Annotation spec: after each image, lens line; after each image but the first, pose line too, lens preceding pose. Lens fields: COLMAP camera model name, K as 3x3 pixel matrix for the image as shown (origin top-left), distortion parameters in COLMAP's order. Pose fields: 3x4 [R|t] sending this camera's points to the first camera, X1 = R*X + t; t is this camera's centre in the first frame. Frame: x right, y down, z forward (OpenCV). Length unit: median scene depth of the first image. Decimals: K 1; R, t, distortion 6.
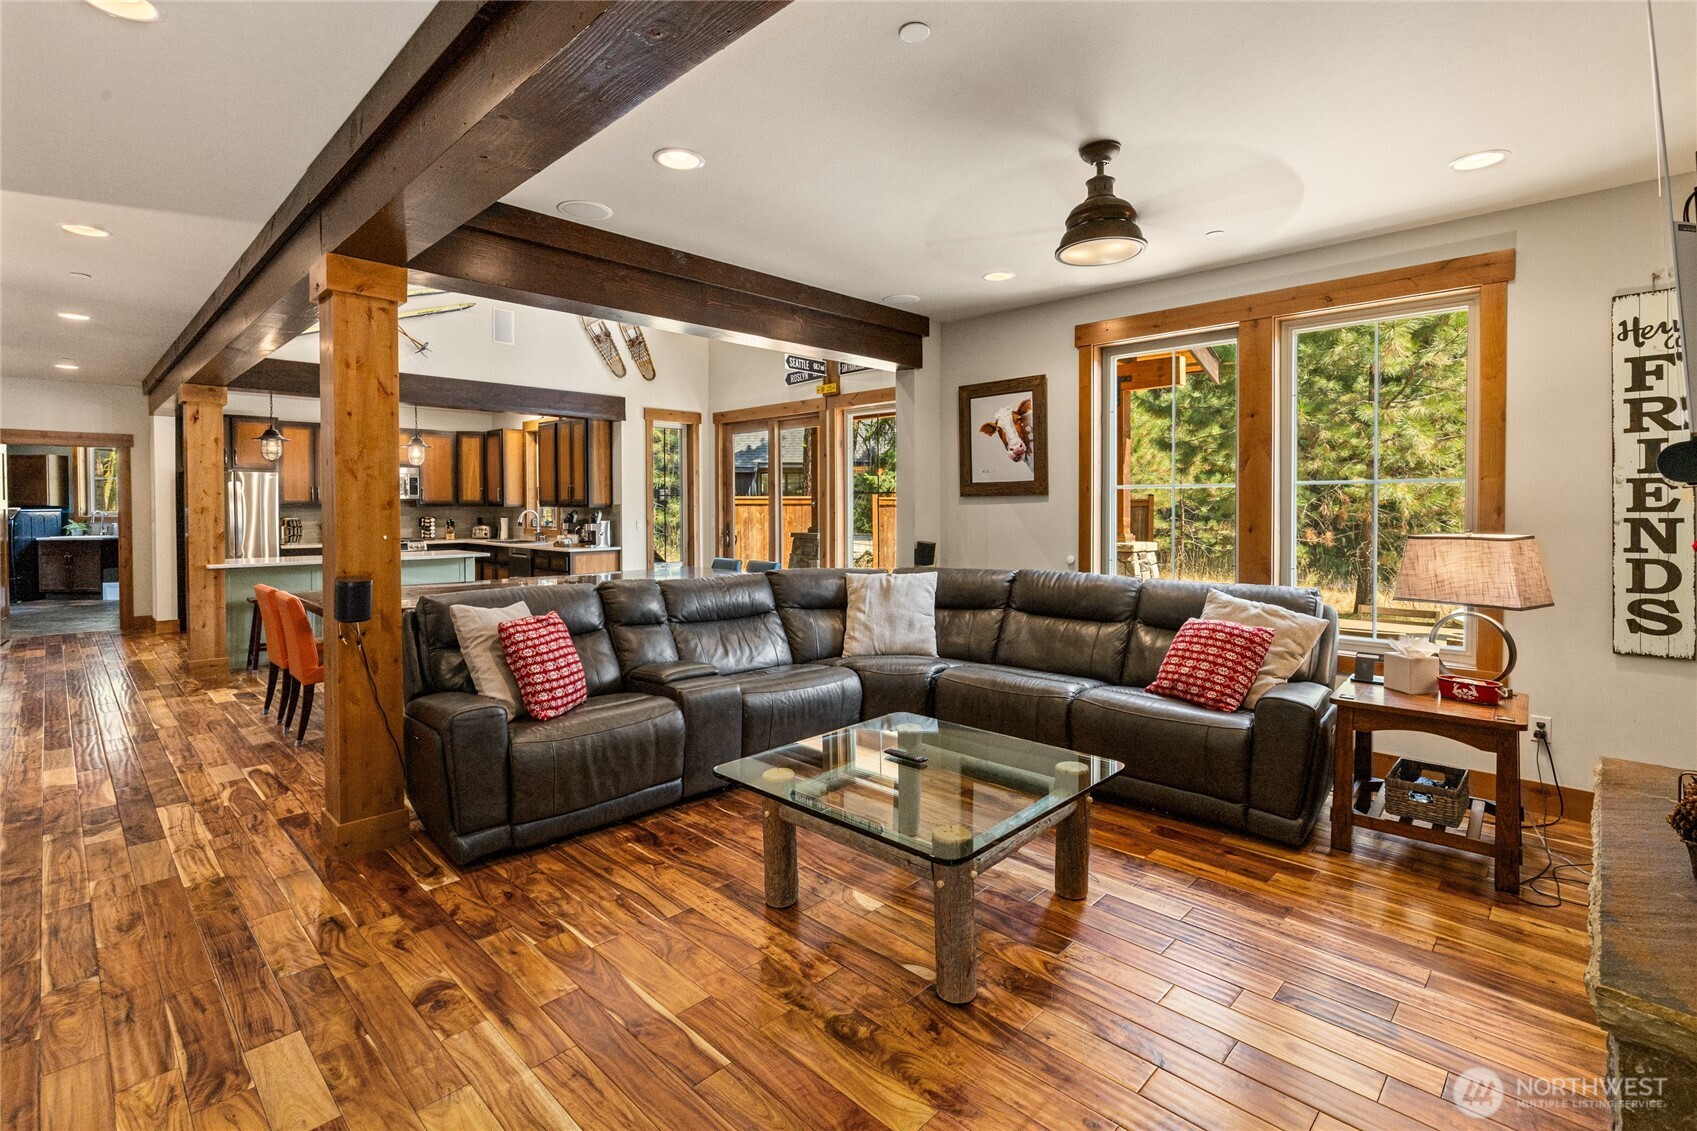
lens RADIAL K [[827.4, 0, 810.3], [0, 827.4, 525.2], [0, 0, 1]] dist [-0.001722, 0.000250]
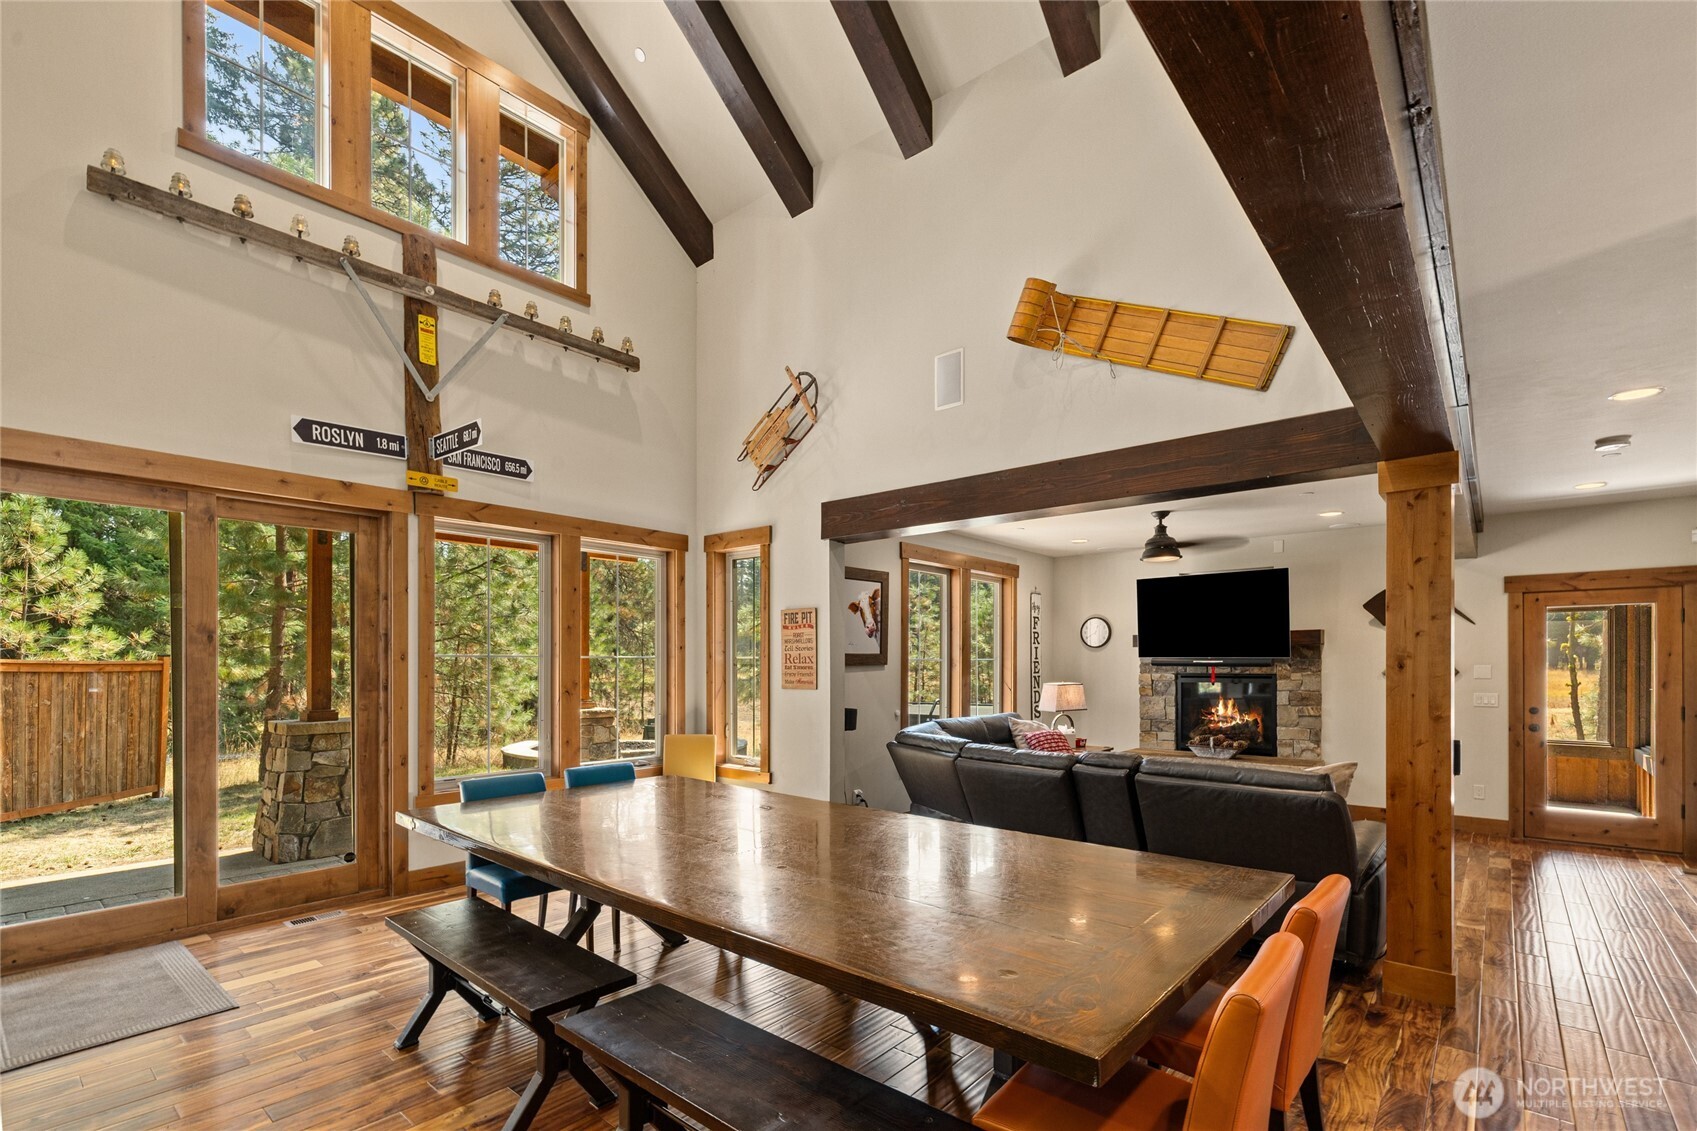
lens RADIAL K [[767.7, 0, 855.3], [0, 767.7, 663.1], [0, 0, 1]] dist [0.001529, -0.000817]
pose [[-0.131691, 0.002470, 0.991288, -0.502503], [0.023068, 0.999734, 0.000573, -0.023269], [-0.991022, 0.022942, -0.131712, 0.676475]]
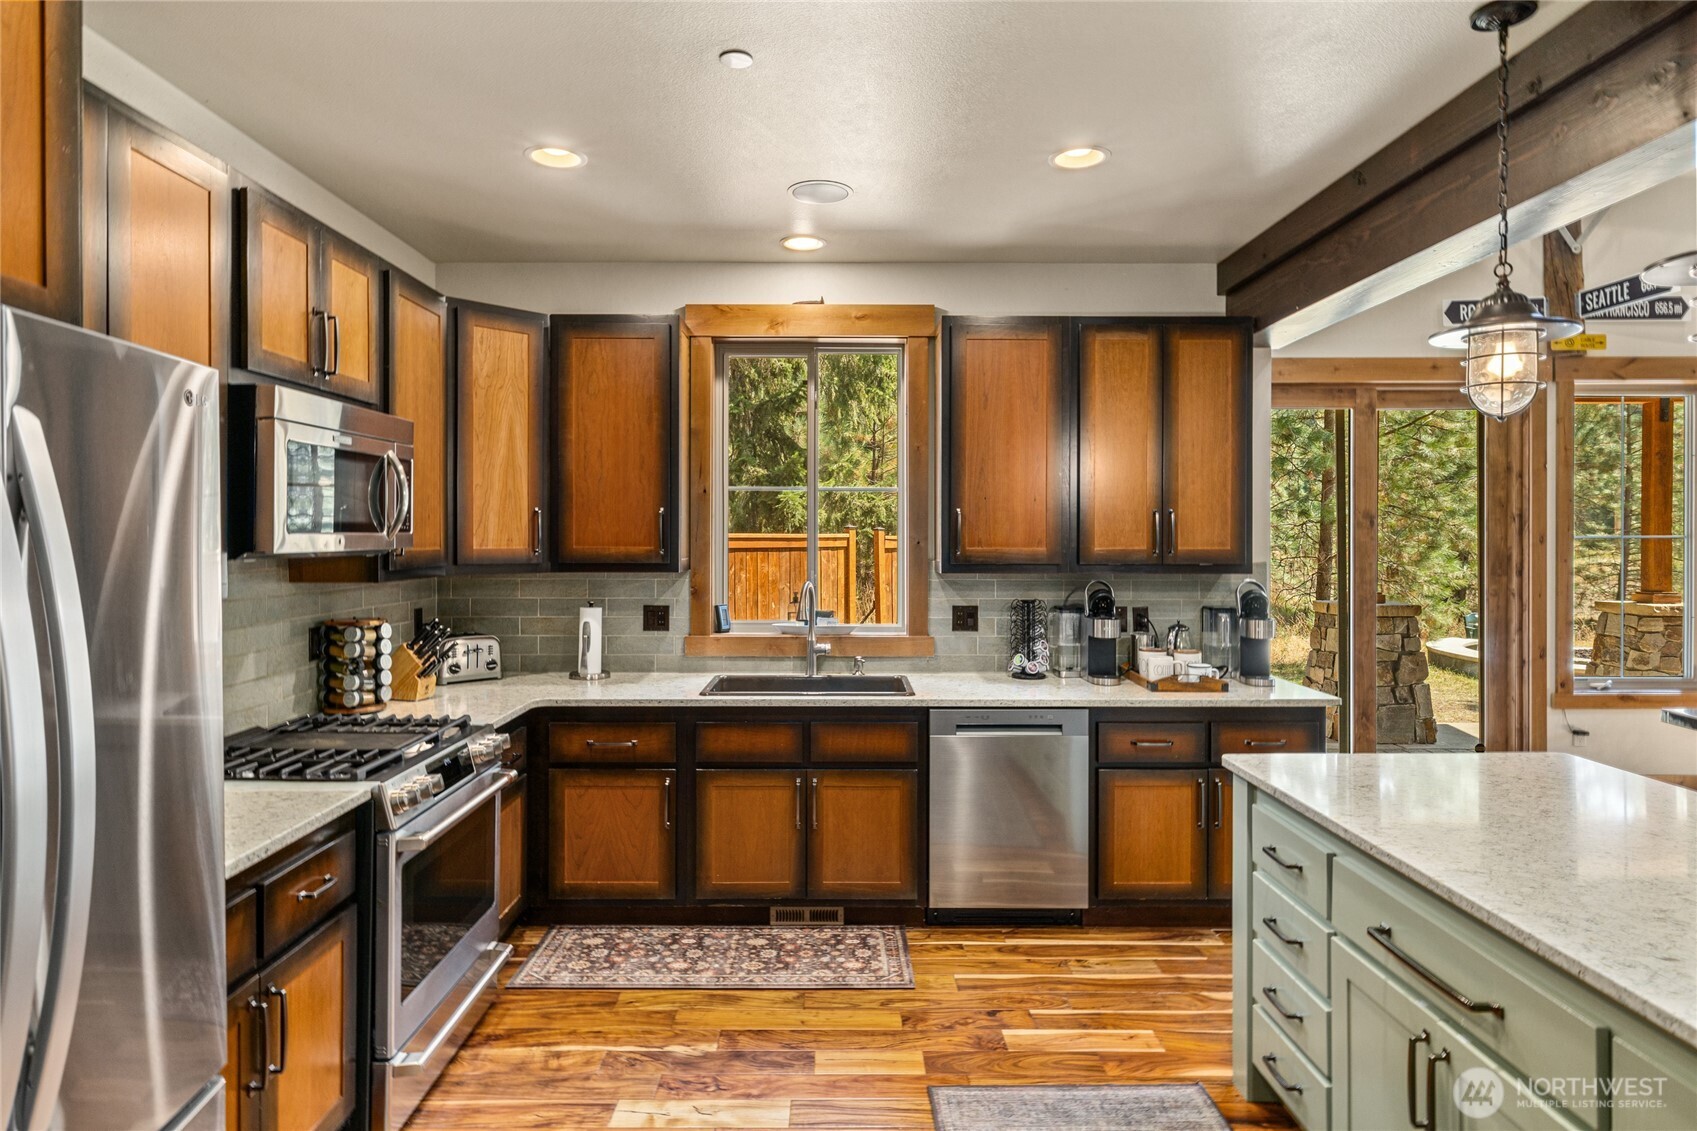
lens RADIAL K [[960.8, 0, 843.9], [0, 960.8, 538.3], [0, 0, 1]] dist [0.001529, 0.001252]
pose [[0.674580, 0.000631, 0.738202, -0.664940], [0.016623, 0.999733, -0.016046, -0.031829], [-0.738015, 0.023095, 0.674389, 0.818095]]
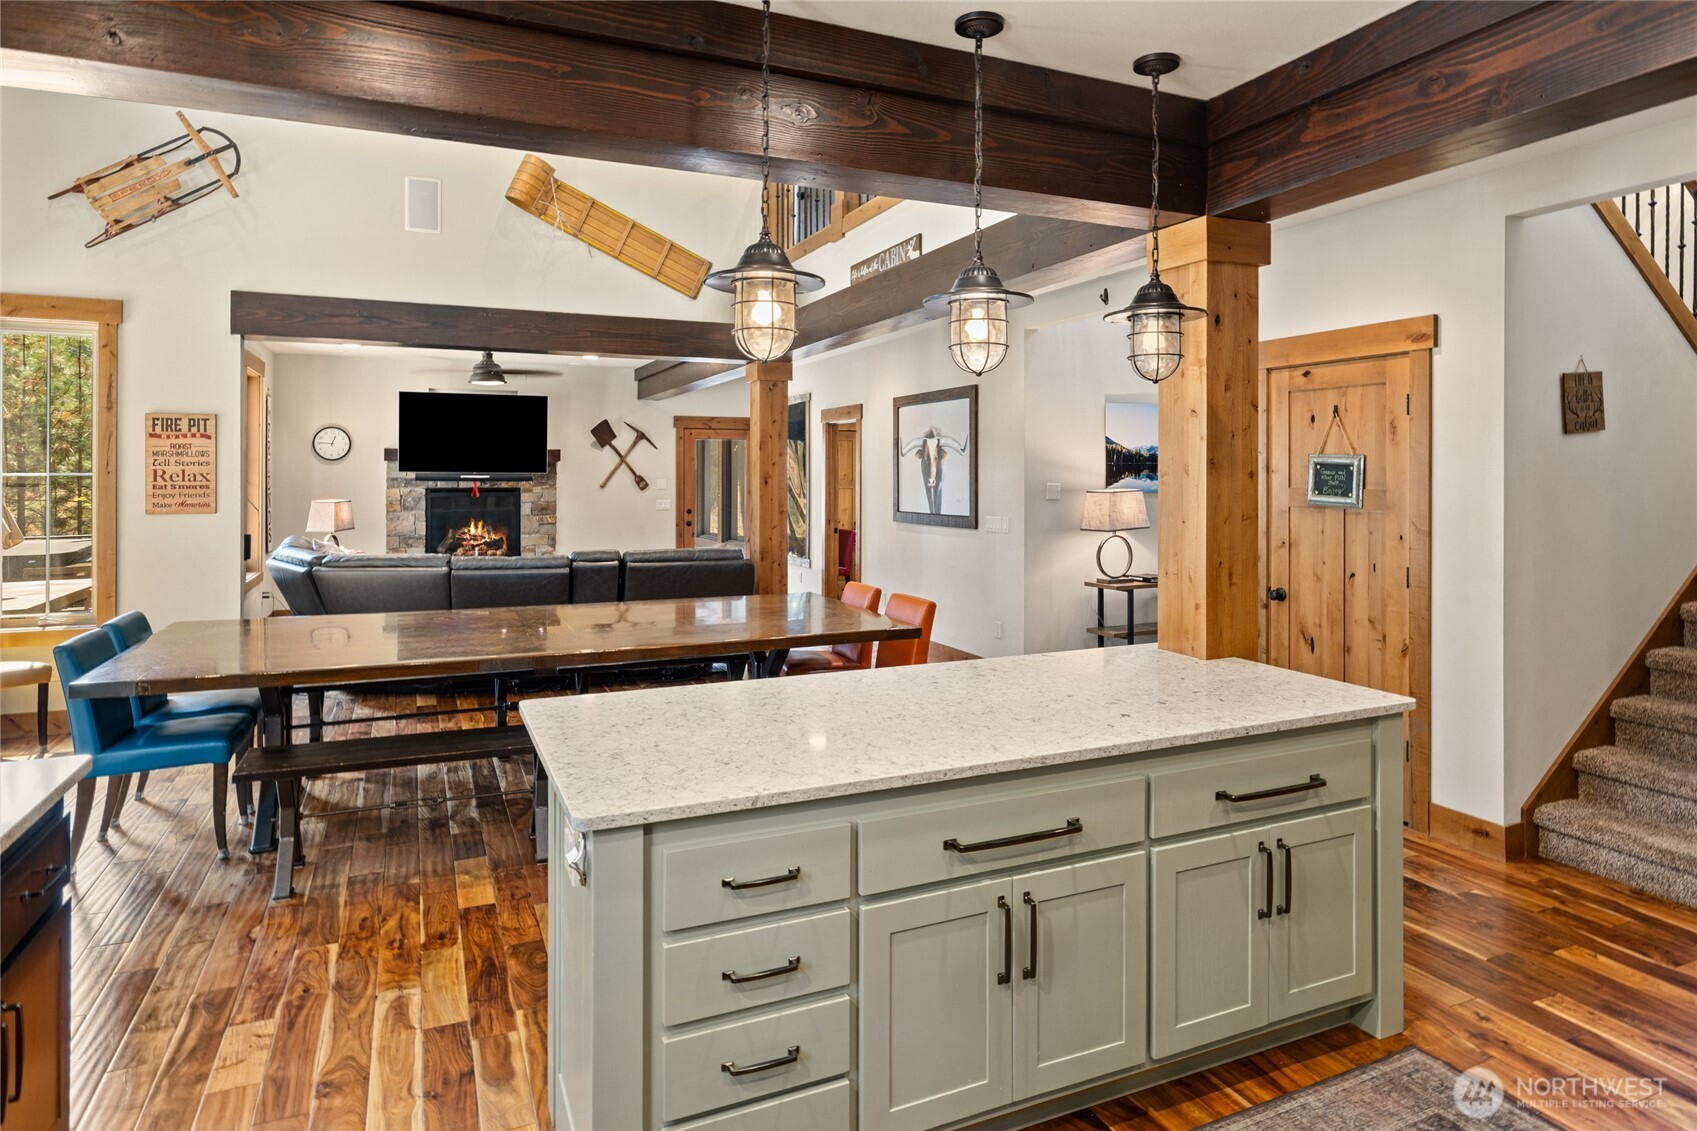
lens RADIAL K [[960.8, 0, 864.1], [0, 960.8, 479.0], [0, 0, 1]] dist [0.001529, 0.001252]
pose [[-0.949796, -0.001584, 0.312867, -0.495055], [0.007135, 0.999617, 0.026724, -0.038261], [-0.312789, 0.027615, -0.949421, 1.069377]]
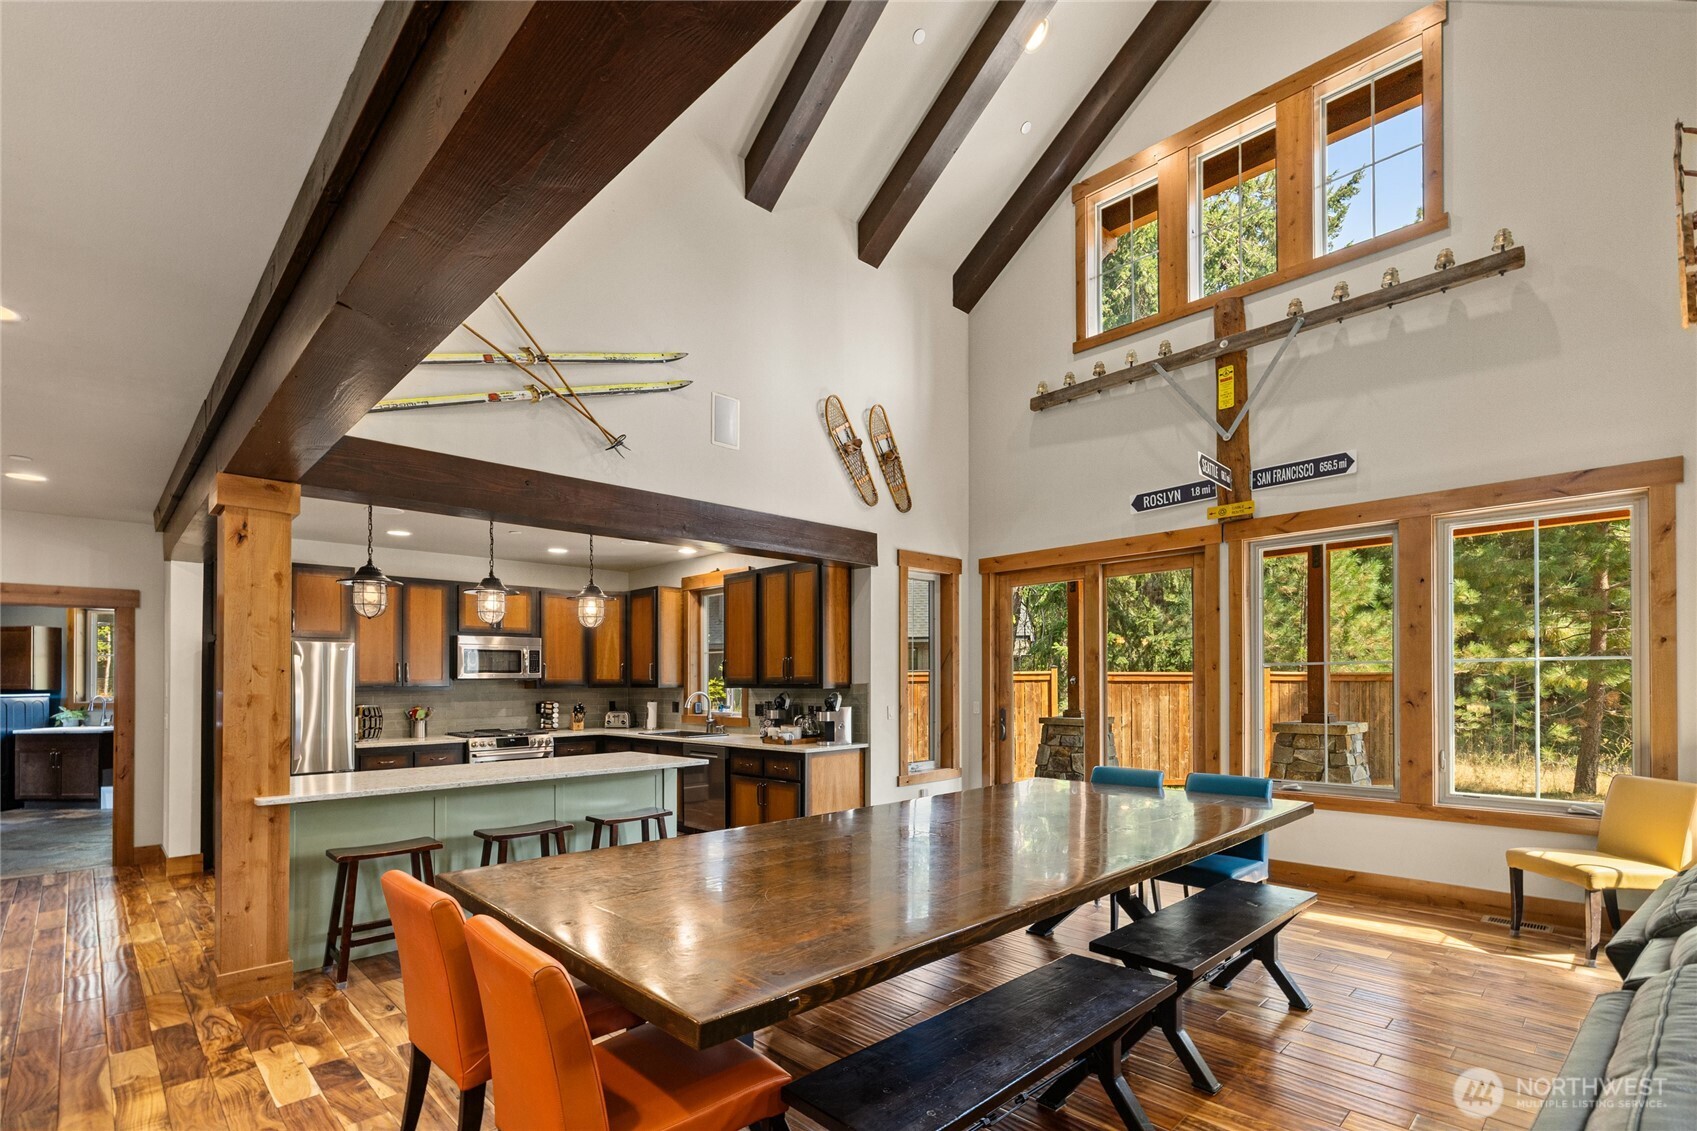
lens RADIAL K [[700.9, 0, 837.3], [0, 700.9, 677.1], [0, 0, 1]] dist [-0.003388, 0.001039]
pose [[0.996771, -0.005830, 0.080086, -0.305707], [0.008459, 0.999435, -0.032539, -0.011162], [-0.079851, 0.033112, 0.996257, 0.403155]]
